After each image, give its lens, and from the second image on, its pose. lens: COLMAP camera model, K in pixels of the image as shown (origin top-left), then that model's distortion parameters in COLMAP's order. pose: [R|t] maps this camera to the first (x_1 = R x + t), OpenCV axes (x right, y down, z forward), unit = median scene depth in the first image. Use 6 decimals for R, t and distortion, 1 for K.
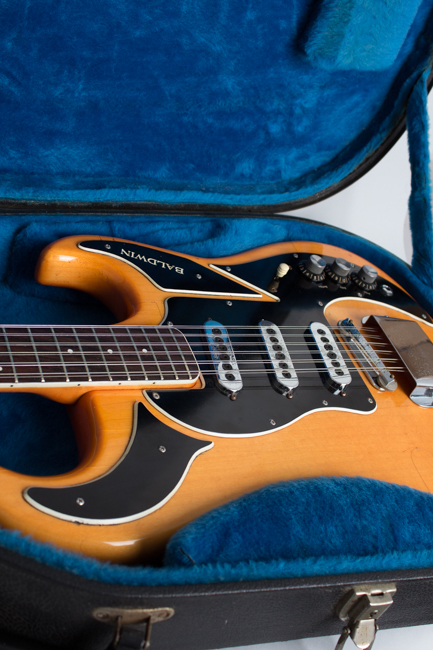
lens RADIAL K [[765.3, 0, 216.5], [0, 765.3, 325.0], [0, 0, 1]] dist [-0.042854, 0.017873]
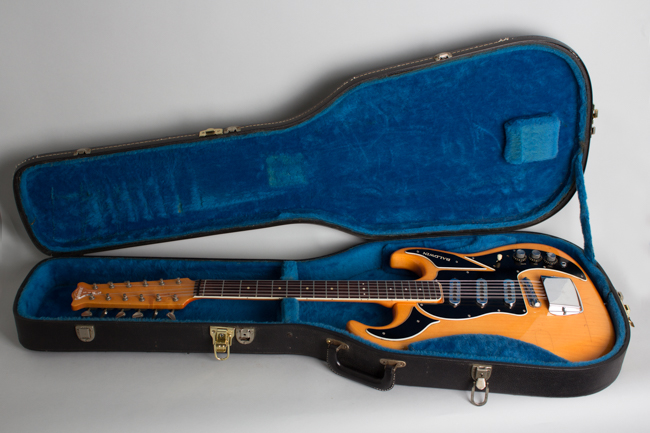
lens RADIAL K [[765.3, 0, 325.0], [0, 765.3, 216.5], [0, 0, 1]] dist [-0.042854, 0.017873]
pose [[0.869095, -0.087336, -0.486874, 0.748793], [0.006309, 0.986166, -0.165639, 0.178471], [0.494605, 0.140884, 0.857623, -1.180993]]
